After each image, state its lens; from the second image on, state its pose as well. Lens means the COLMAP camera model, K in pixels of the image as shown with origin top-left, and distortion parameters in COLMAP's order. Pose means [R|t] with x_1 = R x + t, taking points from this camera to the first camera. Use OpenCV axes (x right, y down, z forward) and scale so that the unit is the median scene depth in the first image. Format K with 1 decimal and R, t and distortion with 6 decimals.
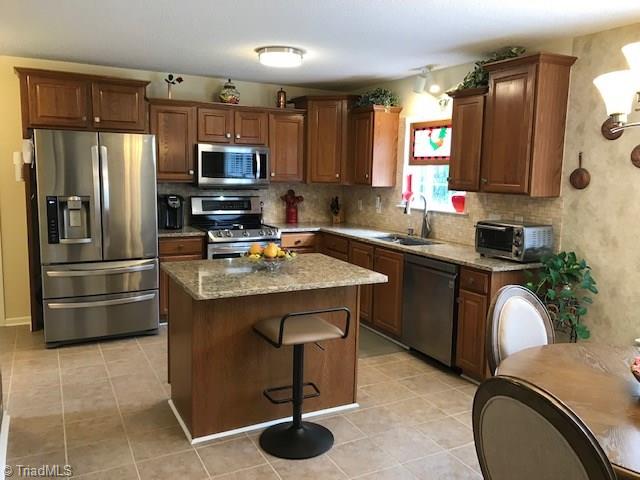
lens RADIAL K [[524.3, 0, 320.7], [0, 524.3, 236.4], [0, 0, 1]] dist [0.020790, -0.005604]
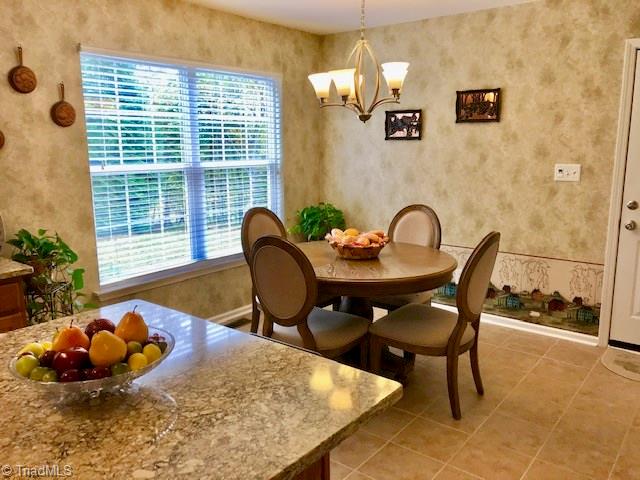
lens RADIAL K [[524.3, 0, 320.7], [0, 524.3, 236.4], [0, 0, 1]] dist [0.020790, -0.005604]
pose [[-0.413460, -0.183971, 0.891743, -0.313465], [0.102435, 0.963759, 0.246323, -0.079086], [-0.904742, 0.193190, -0.379631, 0.616474]]
